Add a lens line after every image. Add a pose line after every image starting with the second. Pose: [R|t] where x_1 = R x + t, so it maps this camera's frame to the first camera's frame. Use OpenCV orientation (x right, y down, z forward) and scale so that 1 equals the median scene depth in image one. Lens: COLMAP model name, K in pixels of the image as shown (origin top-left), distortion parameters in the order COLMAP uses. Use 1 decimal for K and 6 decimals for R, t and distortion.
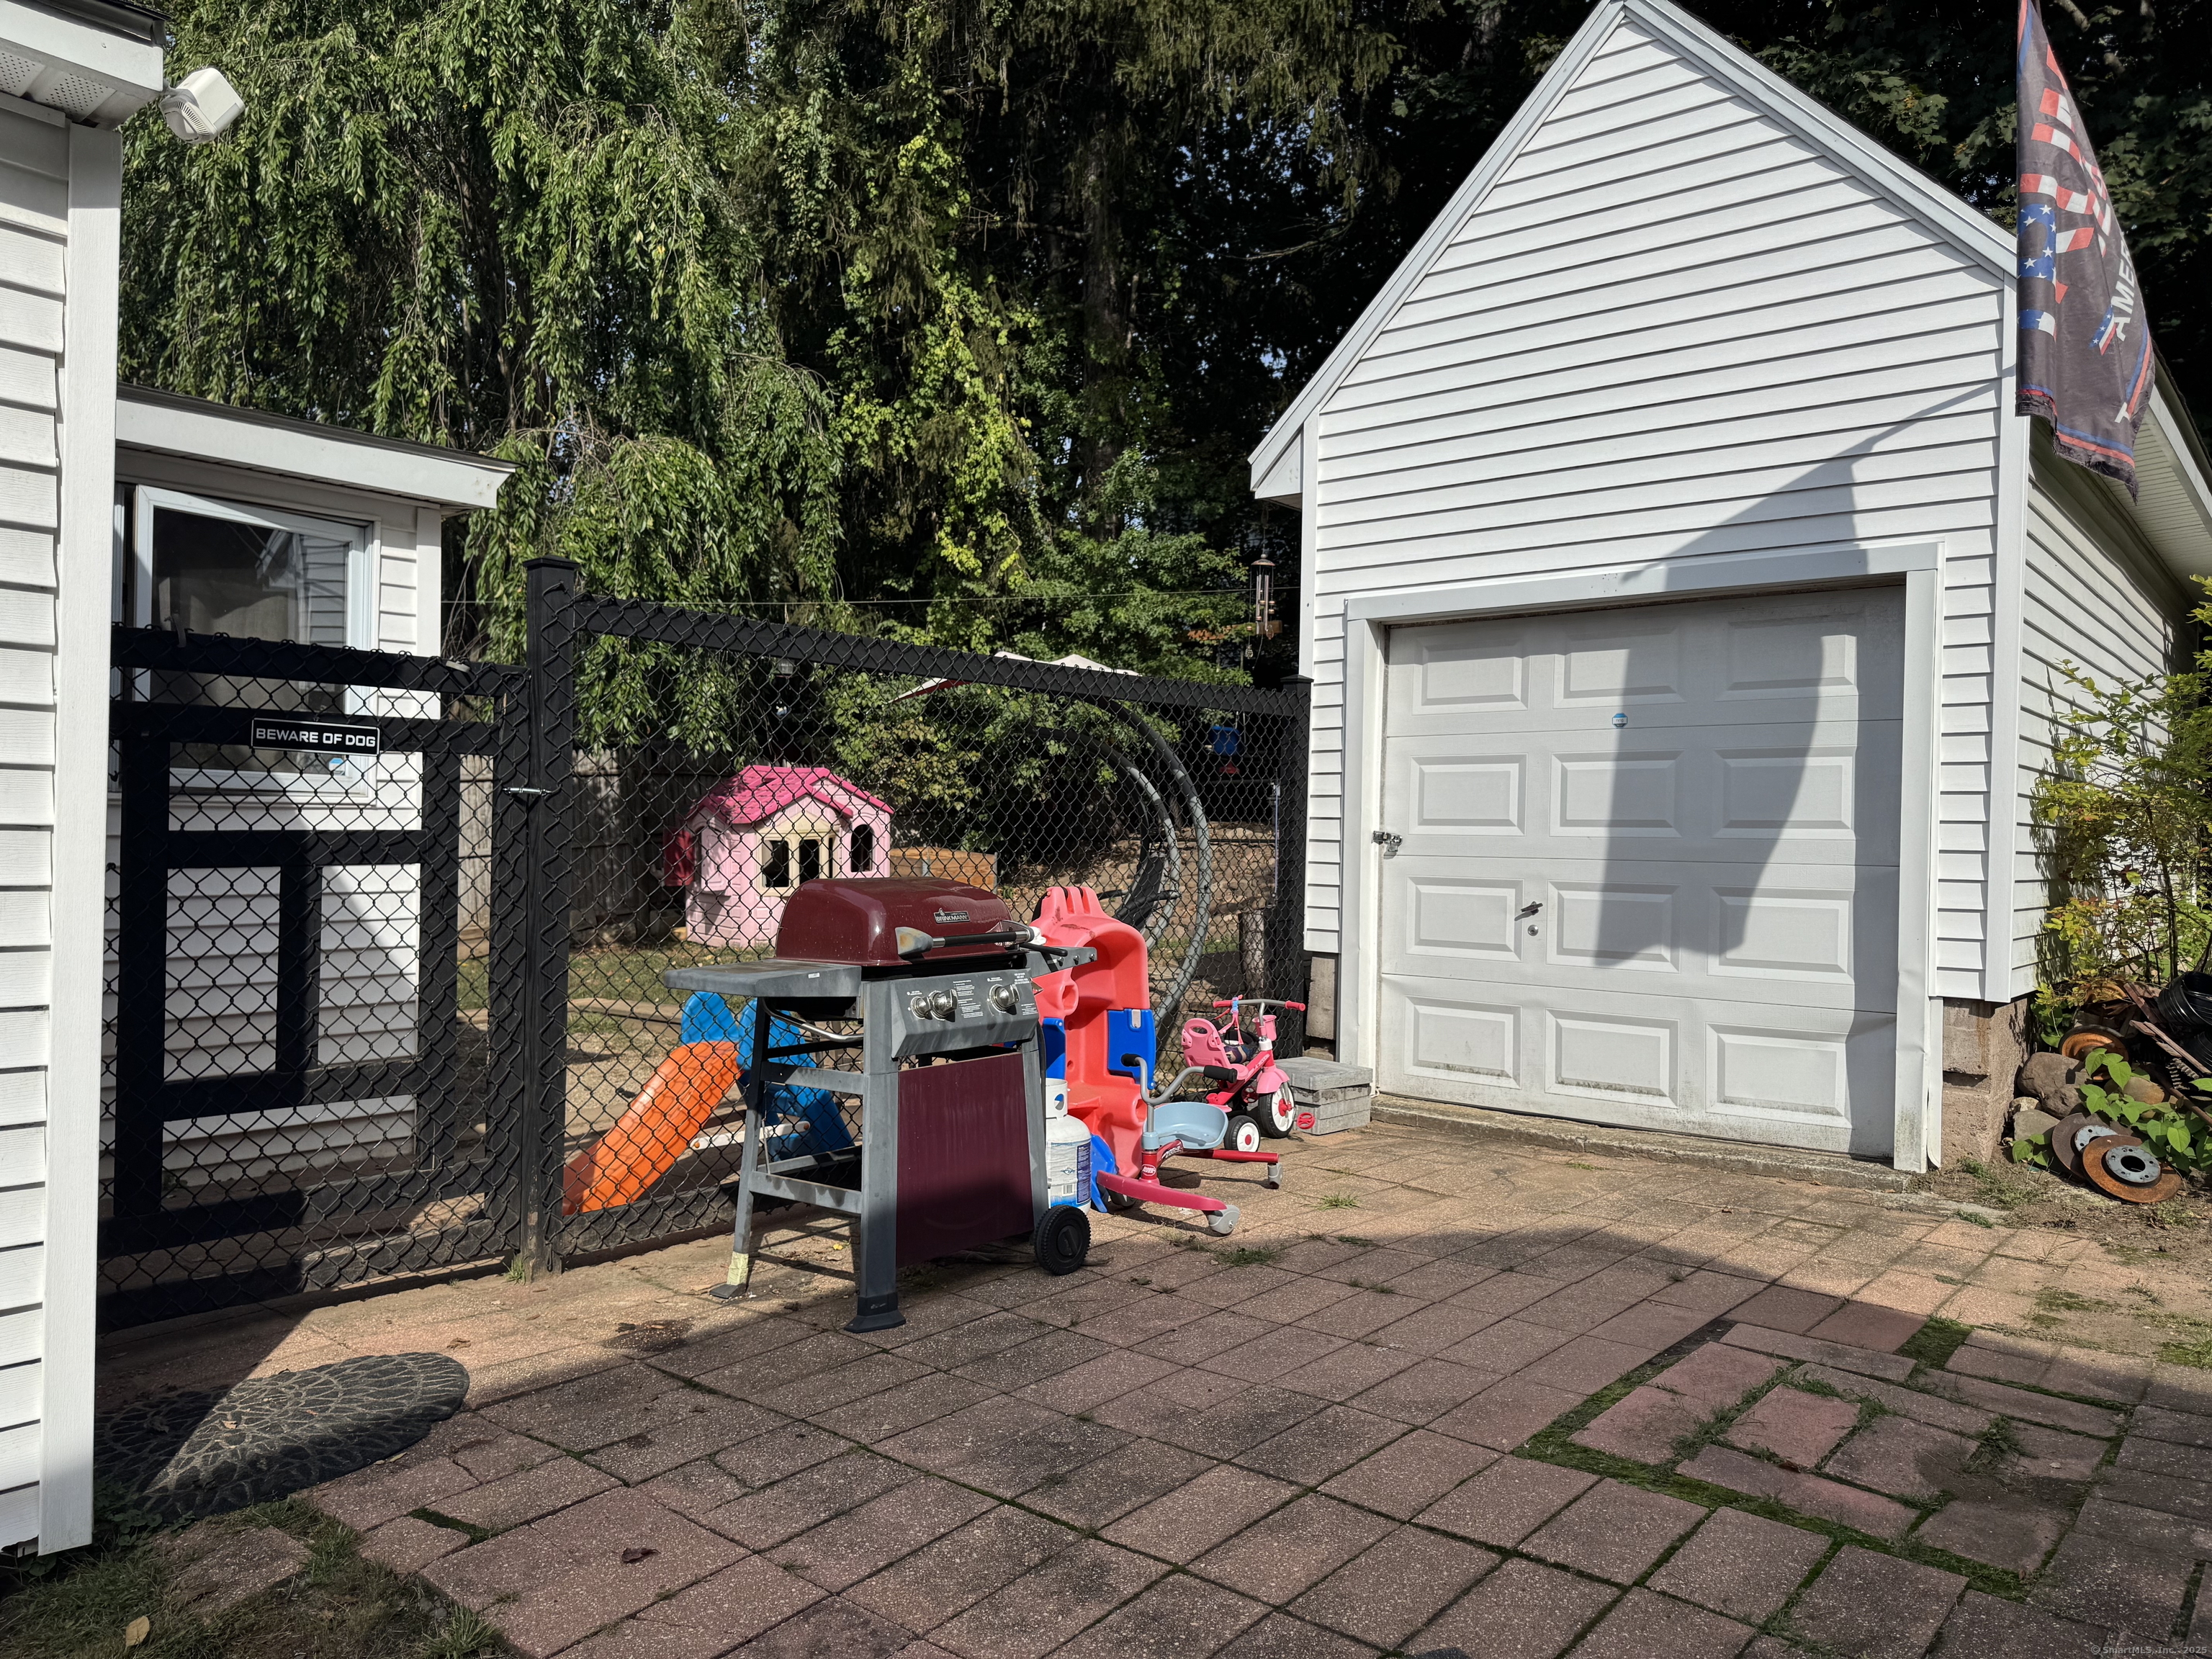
lens RADIAL K [[1566.2, 0, 1102.4], [0, 1566.2, 832.5], [0, 0, 1]] dist [0.104254, -0.143357]
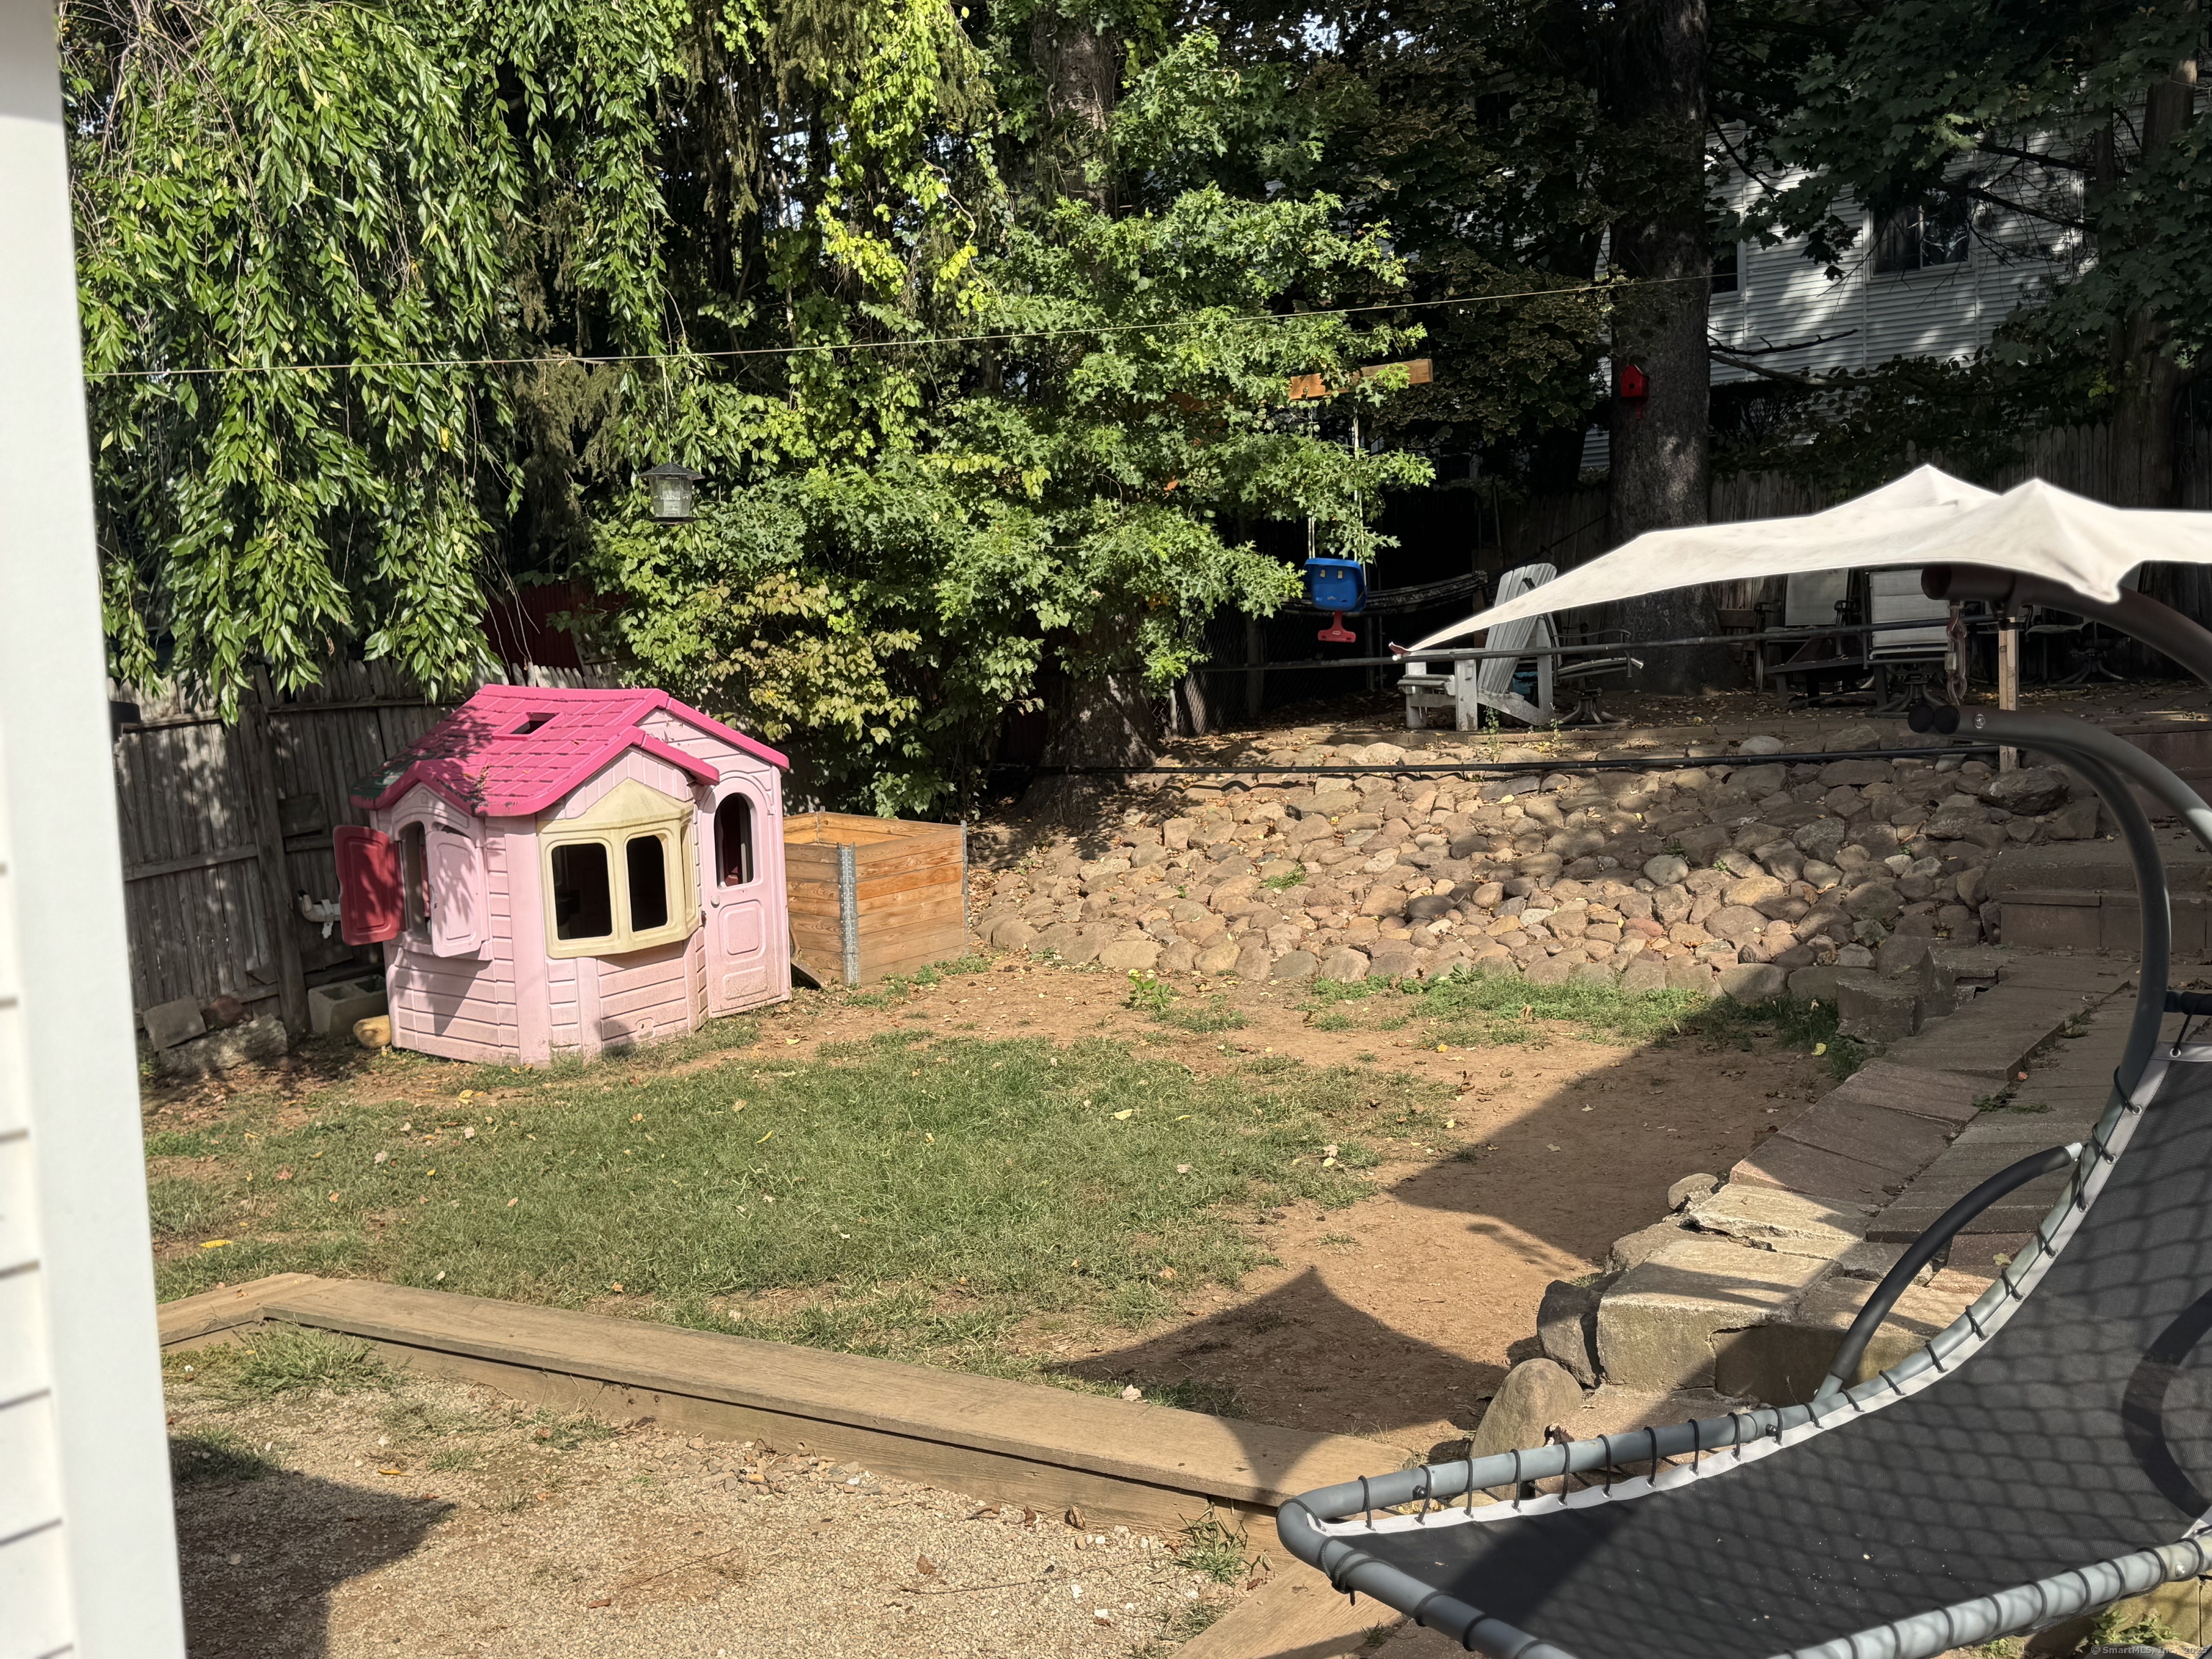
lens RADIAL K [[2227.9, 0, 1108.6], [0, 2227.9, 831.7], [0, 0, 1]] dist [0.190069, -0.467203]
pose [[0.989903, -0.061336, 0.127789, -0.124515], [0.052190, 0.995911, 0.073735, -0.039520], [-0.131789, -0.066321, 0.989057, 0.260398]]
